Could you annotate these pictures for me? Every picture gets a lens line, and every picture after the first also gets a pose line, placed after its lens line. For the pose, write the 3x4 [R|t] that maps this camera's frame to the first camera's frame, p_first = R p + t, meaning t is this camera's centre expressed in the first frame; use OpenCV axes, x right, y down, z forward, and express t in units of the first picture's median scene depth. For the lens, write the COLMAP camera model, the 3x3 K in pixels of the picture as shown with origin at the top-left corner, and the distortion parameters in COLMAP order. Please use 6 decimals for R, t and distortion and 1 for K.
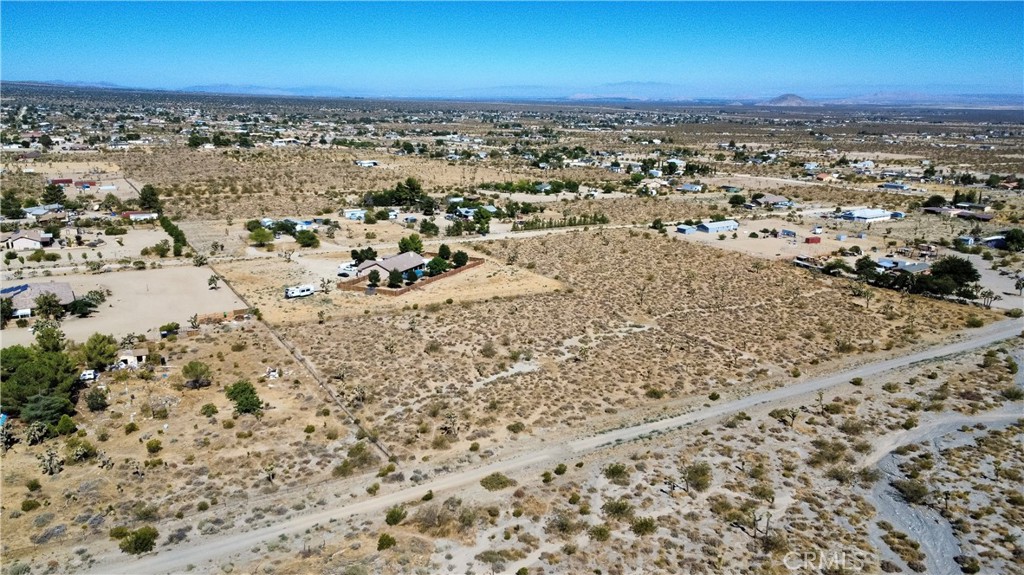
lens RADIAL K [[773.7, 0, 515.6], [0, 773.7, 291.0], [0, 0, 1]] dist [0.008180, -0.010941]
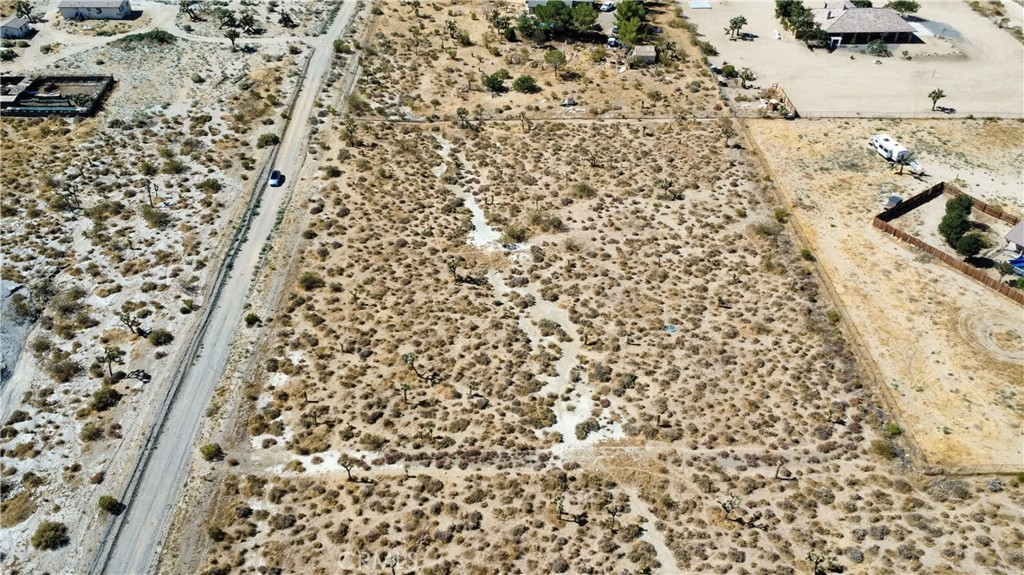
lens RADIAL K [[773.7, 0, 515.6], [0, 773.7, 291.0], [0, 0, 1]] dist [0.008180, -0.010941]
pose [[-0.505443, 0.527903, -0.682529, 0.767241], [-0.217982, 0.687230, 0.692964, -0.567902], [0.834872, 0.499033, -0.232282, 1.679324]]
